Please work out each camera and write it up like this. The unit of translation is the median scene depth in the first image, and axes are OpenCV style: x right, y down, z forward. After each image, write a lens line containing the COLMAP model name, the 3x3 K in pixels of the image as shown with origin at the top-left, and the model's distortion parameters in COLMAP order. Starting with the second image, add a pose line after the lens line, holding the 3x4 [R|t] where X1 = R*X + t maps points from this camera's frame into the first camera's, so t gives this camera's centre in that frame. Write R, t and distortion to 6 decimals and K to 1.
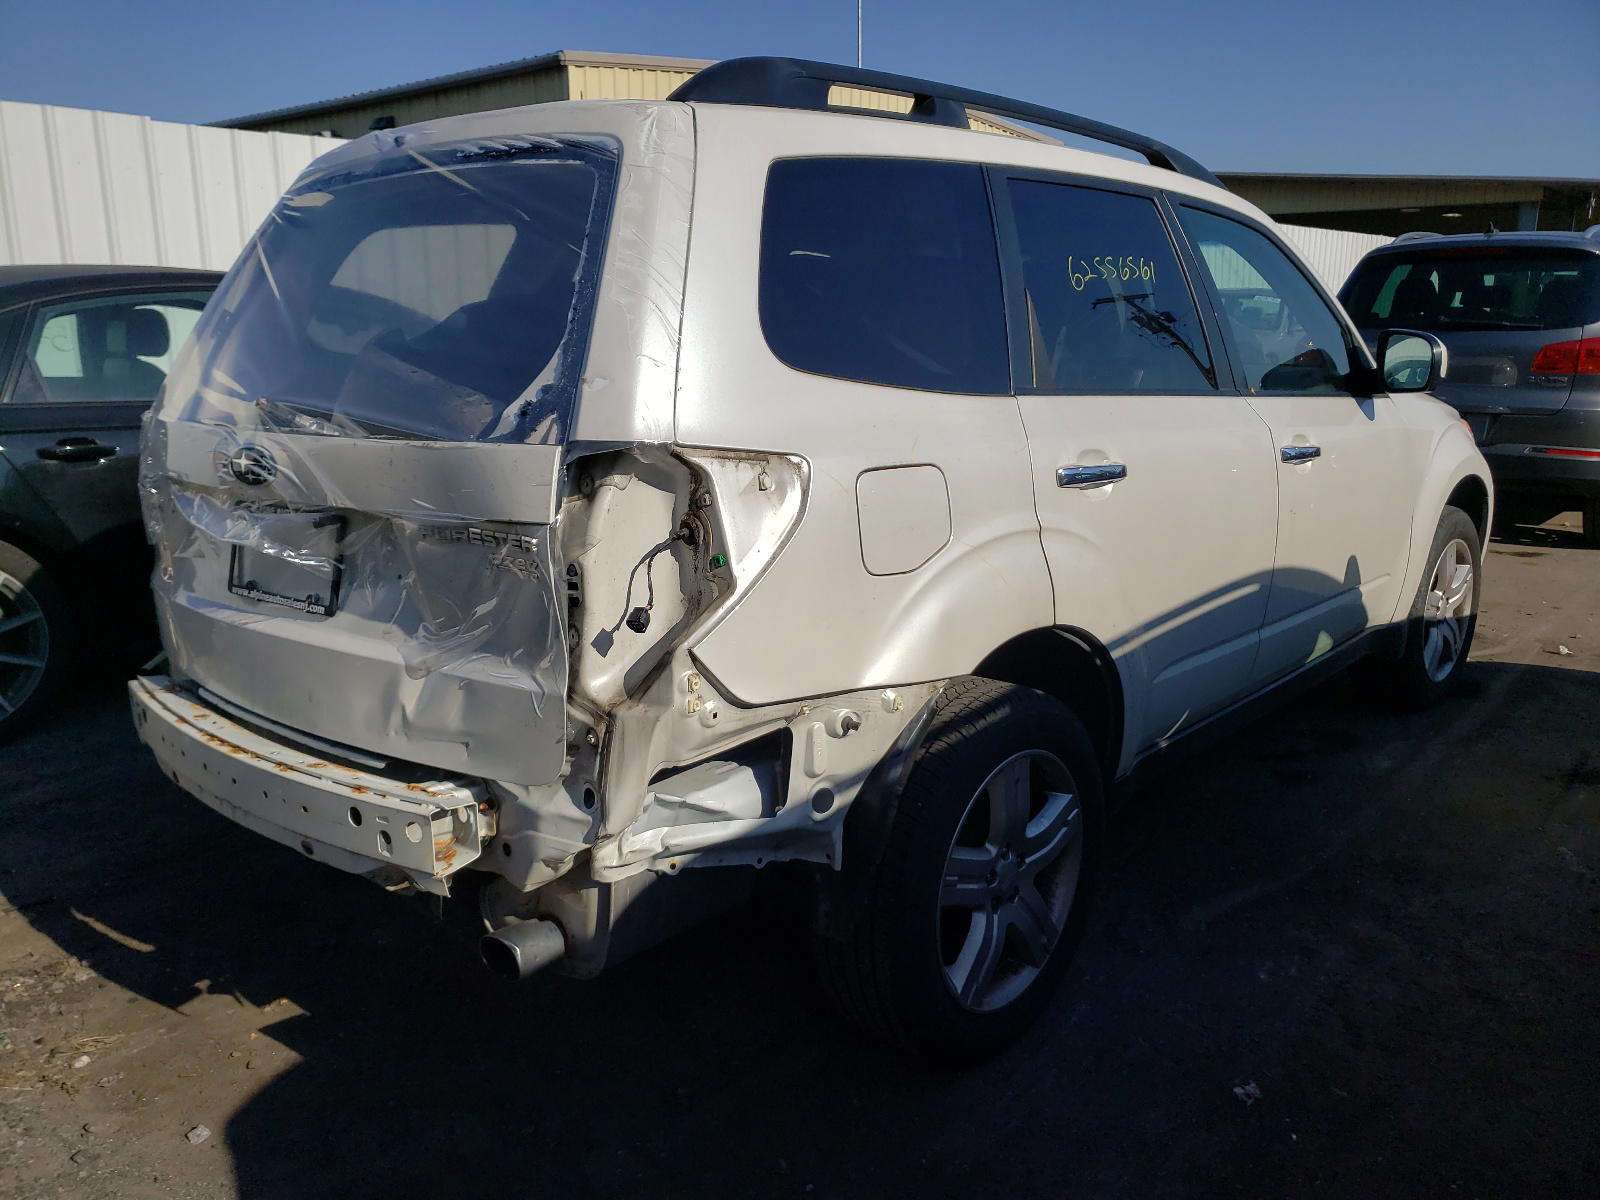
lens RADIAL K [[1236.2, 0, 800.0], [0, 1236.2, 600.0], [0, 0, 1]] dist [0.001630, -0.001246]
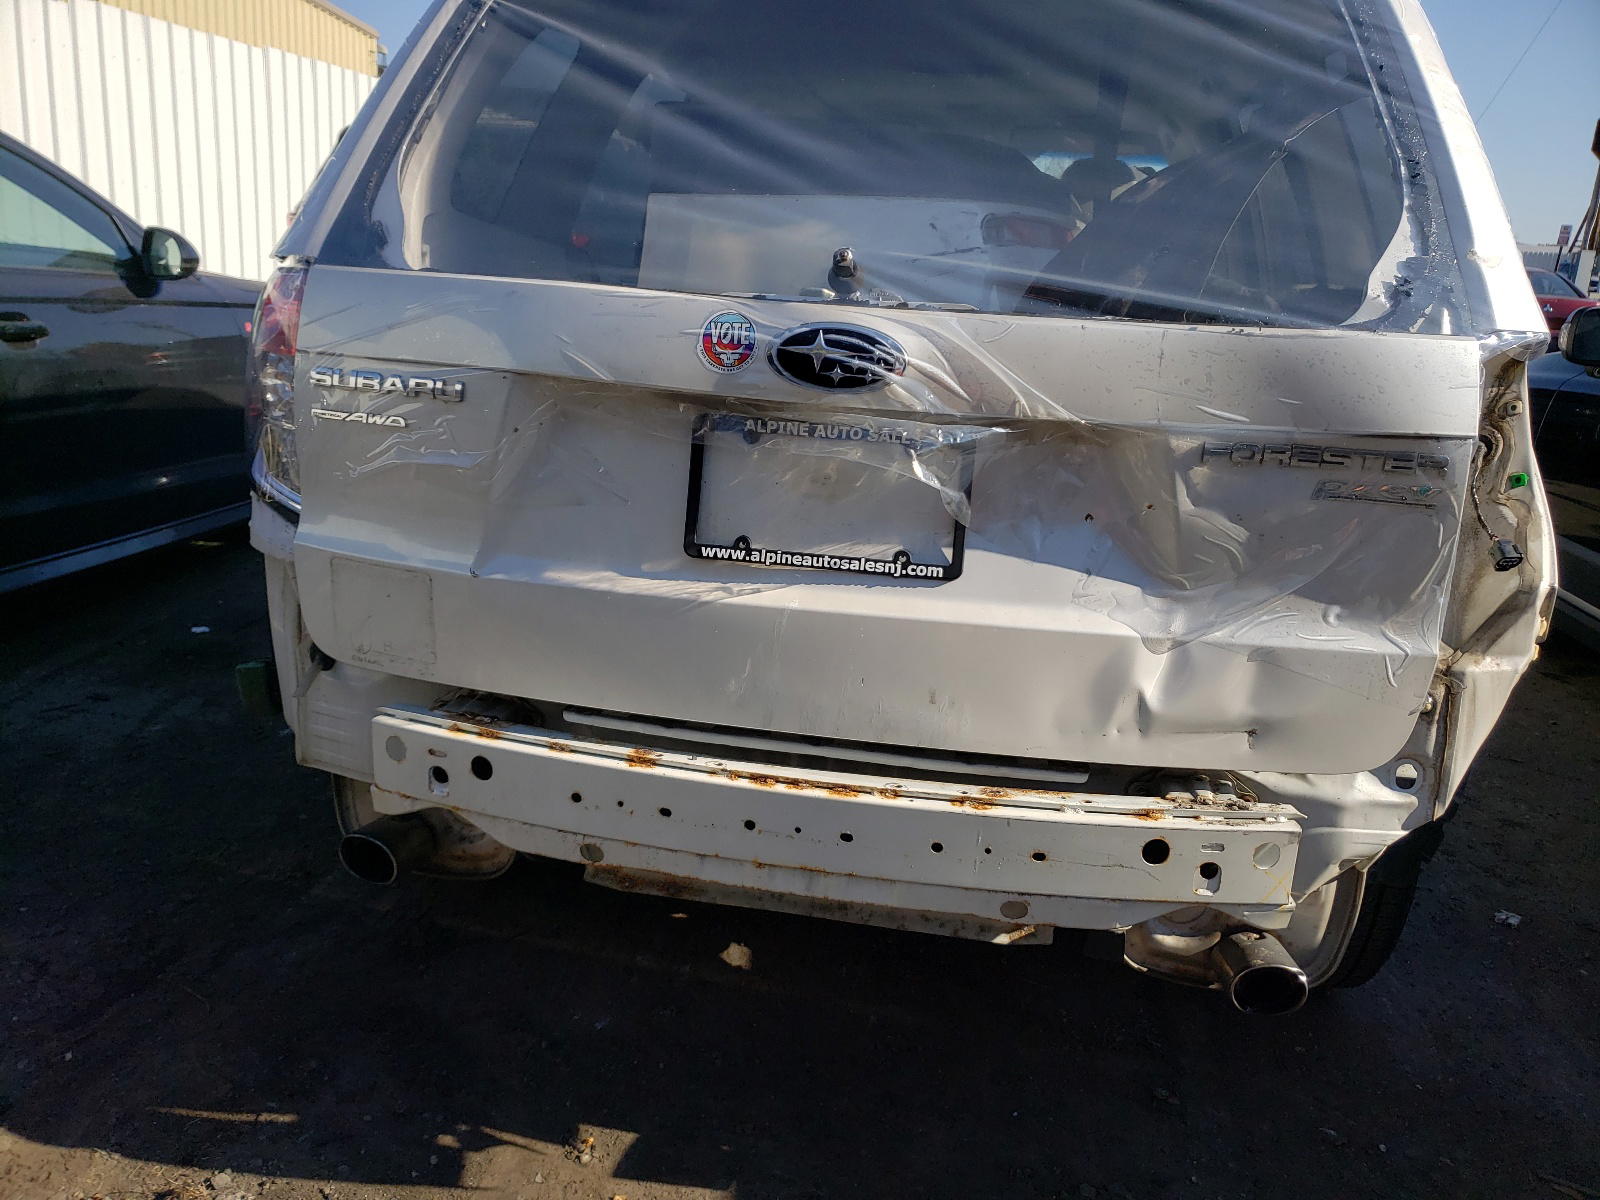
lens RADIAL K [[1211.4, 0, 800.0], [0, 1211.4, 600.0], [0, 0, 1]] dist [-0.033419, 0.003068]
pose [[0.866328, -0.083273, 0.492485, -0.852973], [0.047707, 0.995292, 0.084370, -0.038968], [-0.497192, -0.049597, 0.866222, 0.491629]]
